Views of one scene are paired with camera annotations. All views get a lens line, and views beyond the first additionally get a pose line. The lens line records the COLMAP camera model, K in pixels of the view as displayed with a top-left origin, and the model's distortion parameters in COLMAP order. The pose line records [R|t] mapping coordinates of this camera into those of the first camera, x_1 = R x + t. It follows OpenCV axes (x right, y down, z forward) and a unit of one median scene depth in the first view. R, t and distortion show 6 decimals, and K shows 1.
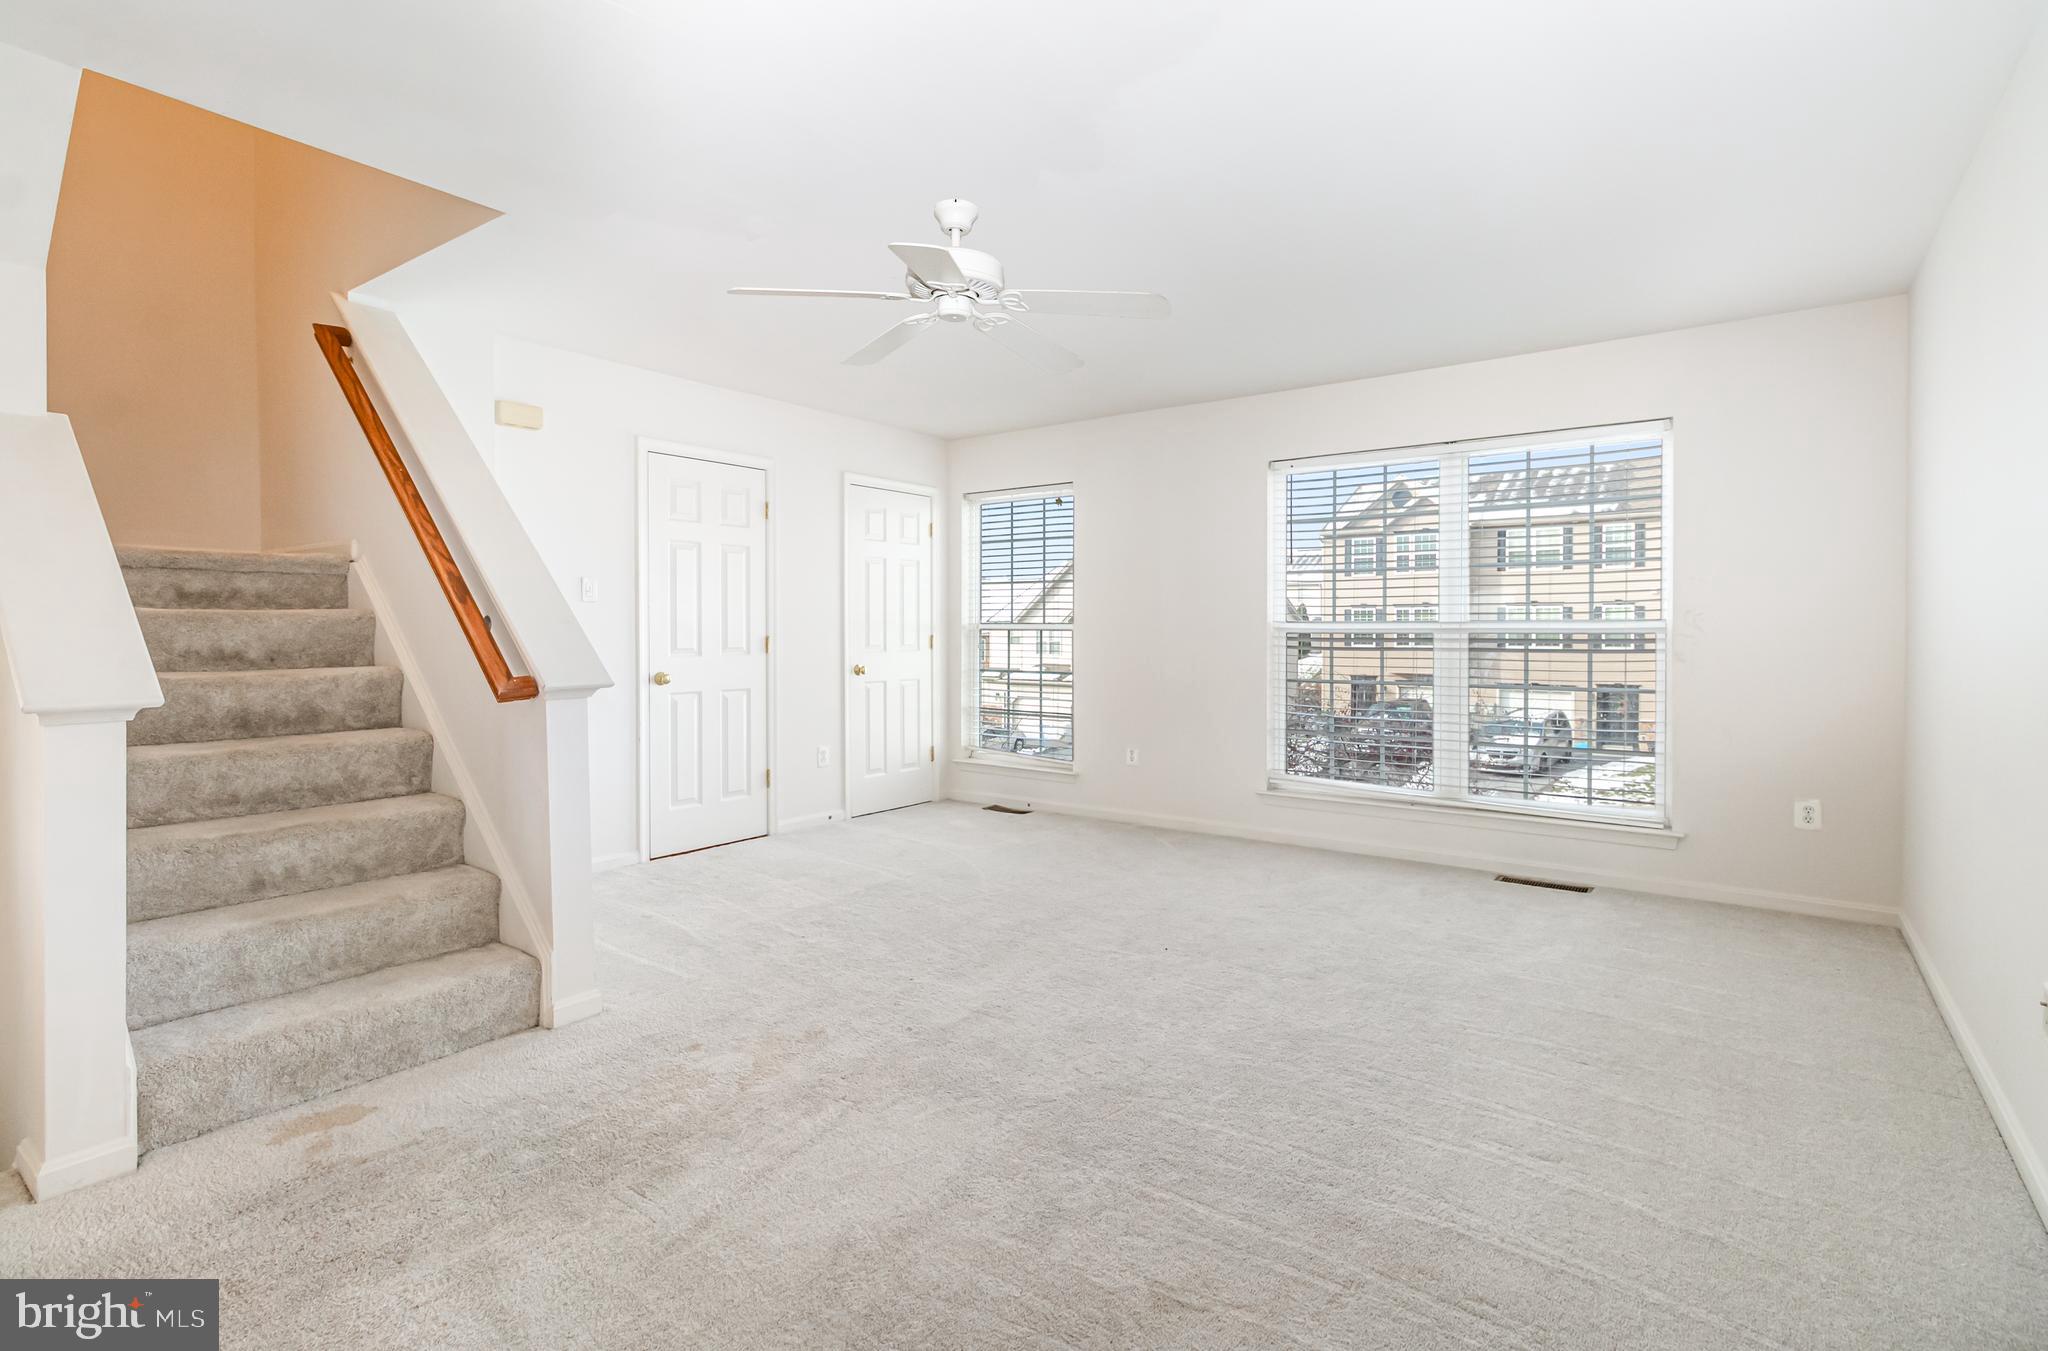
lens RADIAL K [[974.2, 0, 1030.9], [0, 974.2, 634.9], [0, 0, 1]] dist [0.001103, 0.000444]
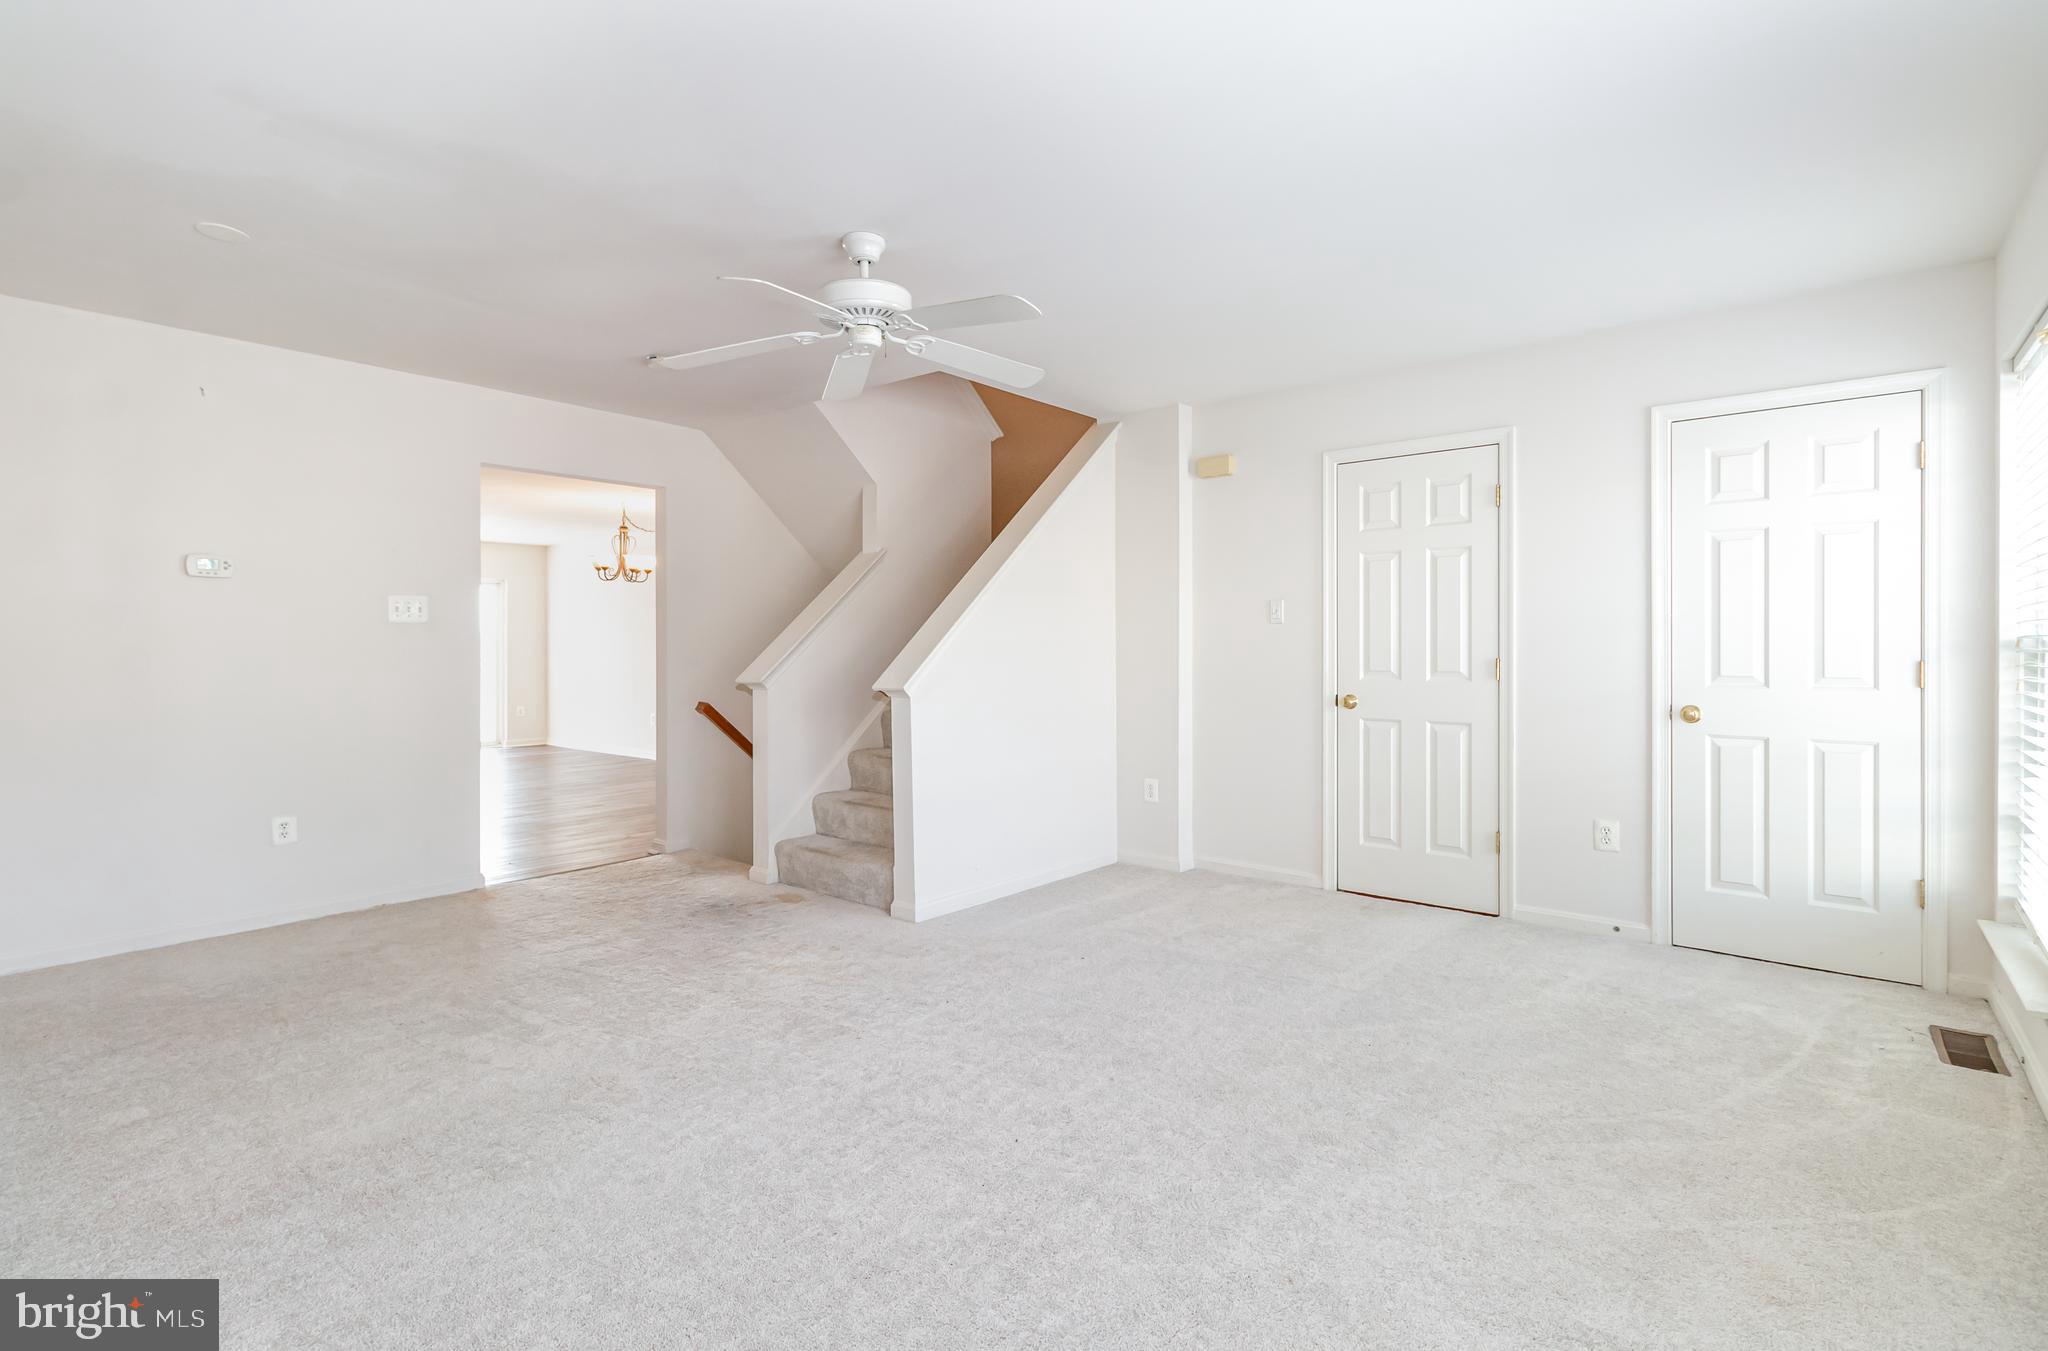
lens RADIAL K [[964.7, 0, 1032.9], [0, 964.7, 650.7], [0, 0, 1]] dist [-0.000485, 0.000164]
pose [[-0.041110, 0.001499, -0.999154, 0.470916], [-0.006283, 0.999979, 0.001759, -0.003558], [0.999135, 0.006350, -0.041100, 0.614761]]
